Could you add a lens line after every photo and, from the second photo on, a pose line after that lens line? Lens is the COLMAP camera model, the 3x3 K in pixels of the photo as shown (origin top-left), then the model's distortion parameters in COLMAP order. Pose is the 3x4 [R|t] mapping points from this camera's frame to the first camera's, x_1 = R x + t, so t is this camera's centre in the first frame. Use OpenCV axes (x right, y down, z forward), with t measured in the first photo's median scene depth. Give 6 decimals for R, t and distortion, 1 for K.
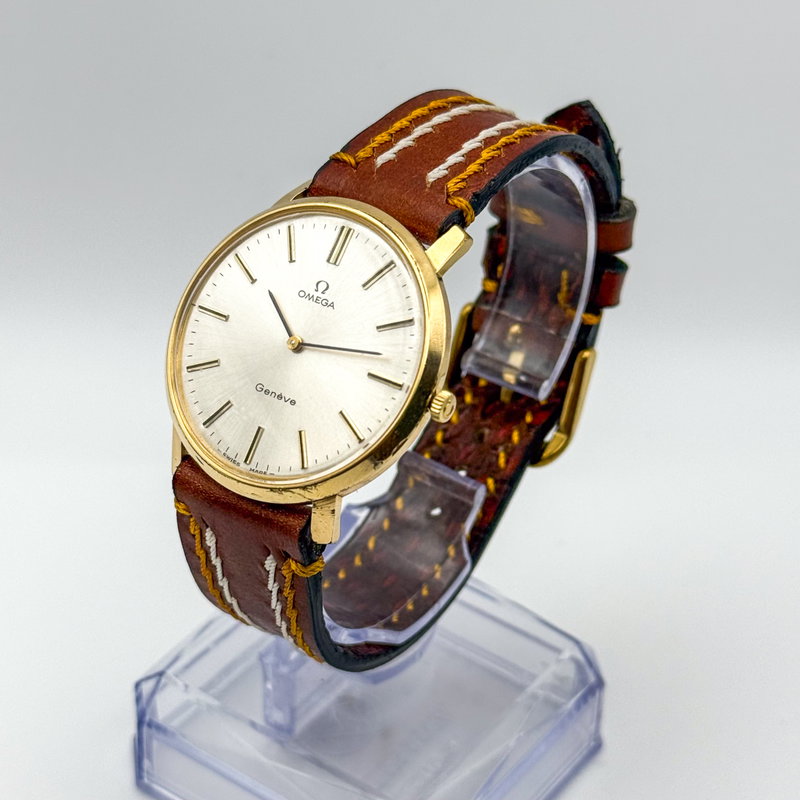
lens RADIAL K [[1936.9, 0, 400.0], [0, 1936.9, 400.0], [0, 0, 1]] dist [0.009604, 0.167726]
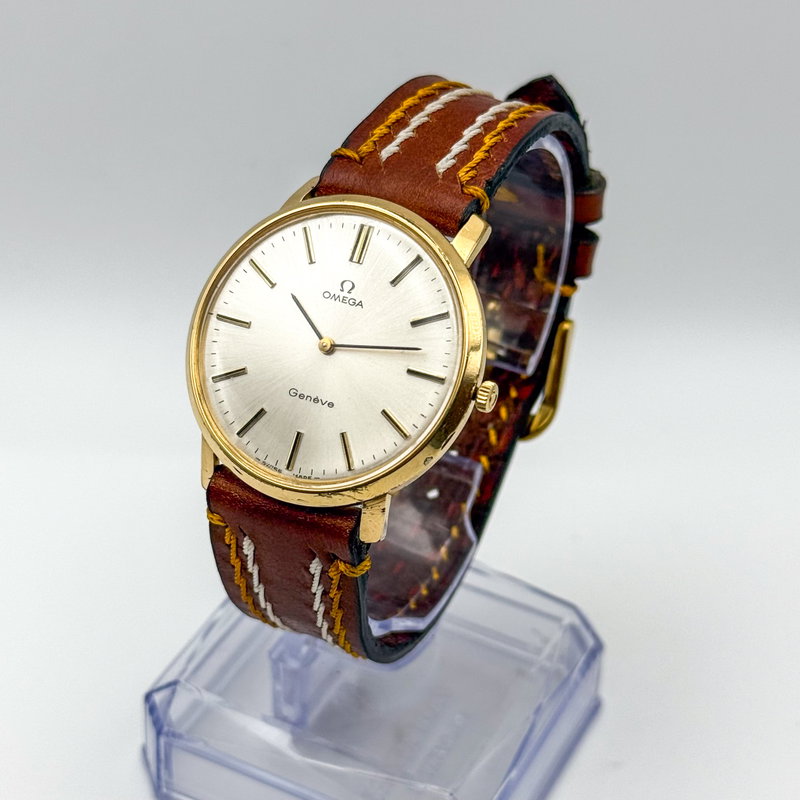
lens RADIAL K [[1936.9, 0, 400.0], [0, 1936.9, 400.0], [0, 0, 1]] dist [0.009604, 0.167726]
pose [[0.988091, -0.087349, 0.126676, -0.140480], [0.083729, 0.995921, 0.033629, -0.030475], [-0.129096, -0.022622, 0.991374, 0.006966]]
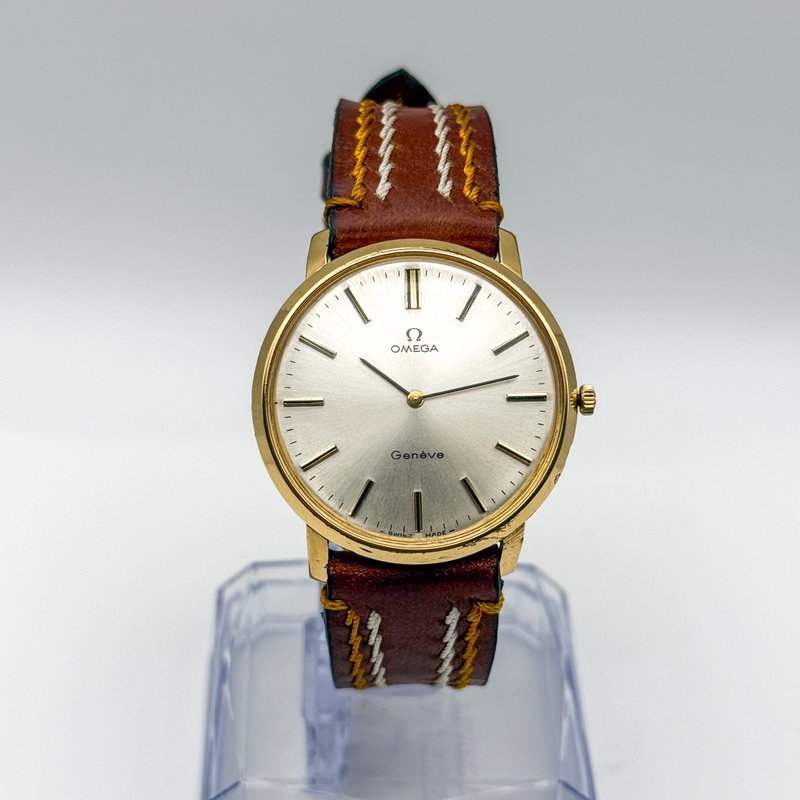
lens RADIAL K [[1936.9, 0, 400.0], [0, 1936.9, 400.0], [0, 0, 1]] dist [0.009604, 0.167726]
pose [[0.798355, -0.375815, 0.470523, -0.500014], [0.337911, 0.926329, 0.166528, -0.186431], [-0.498443, 0.026047, 0.866531, 0.157590]]
